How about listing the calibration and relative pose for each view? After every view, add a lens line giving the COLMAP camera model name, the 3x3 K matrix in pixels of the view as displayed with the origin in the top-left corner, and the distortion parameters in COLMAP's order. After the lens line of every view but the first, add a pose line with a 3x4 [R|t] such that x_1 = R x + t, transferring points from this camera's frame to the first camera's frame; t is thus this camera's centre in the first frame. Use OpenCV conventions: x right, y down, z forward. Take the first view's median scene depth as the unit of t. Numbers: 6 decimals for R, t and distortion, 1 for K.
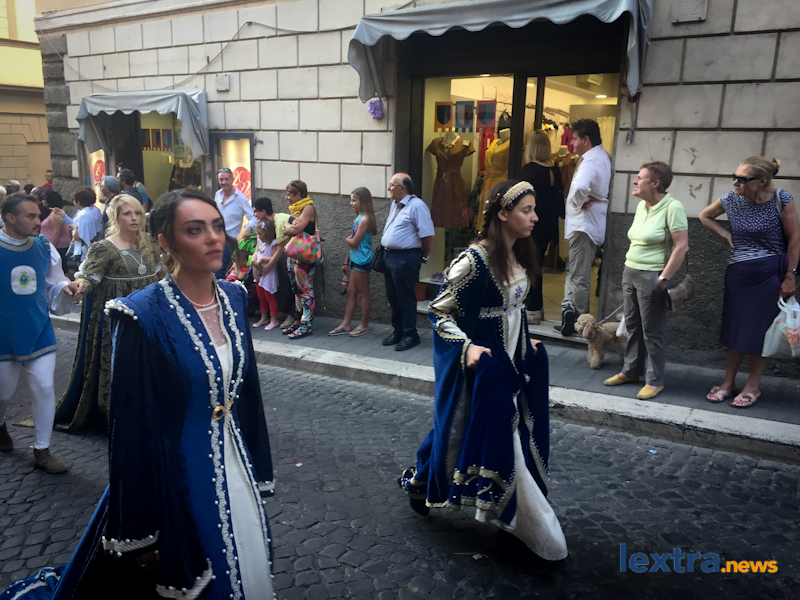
lens RADIAL K [[680.0, 0, 394.6], [0, 680.0, 291.3], [0, 0, 1]] dist [0.093260, -0.122574]
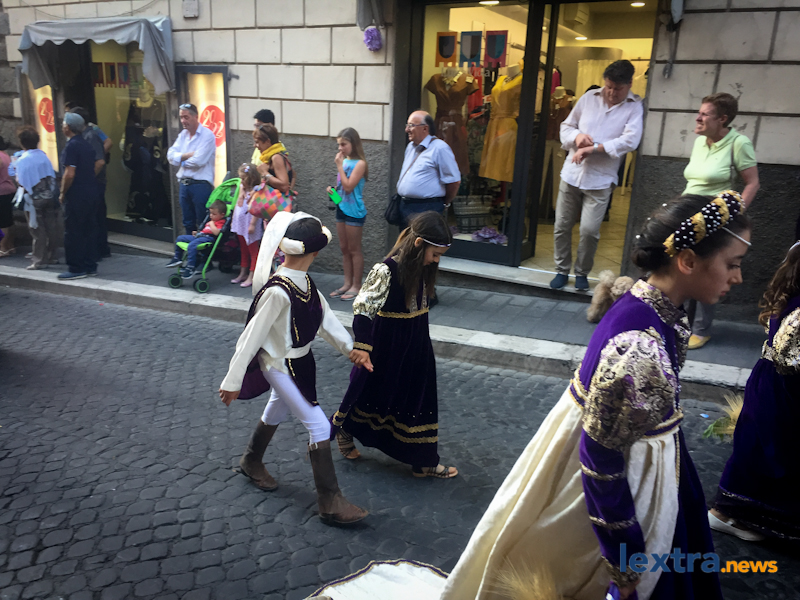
lens RADIAL K [[680.0, 0, 391.6], [0, 680.0, 287.0], [0, 0, 1]] dist [0.093260, -0.122574]
pose [[0.997108, -0.008581, 0.075510, -0.066594], [0.003942, 0.998107, 0.061374, 0.001979], [-0.075894, -0.060899, 0.995254, 0.077952]]
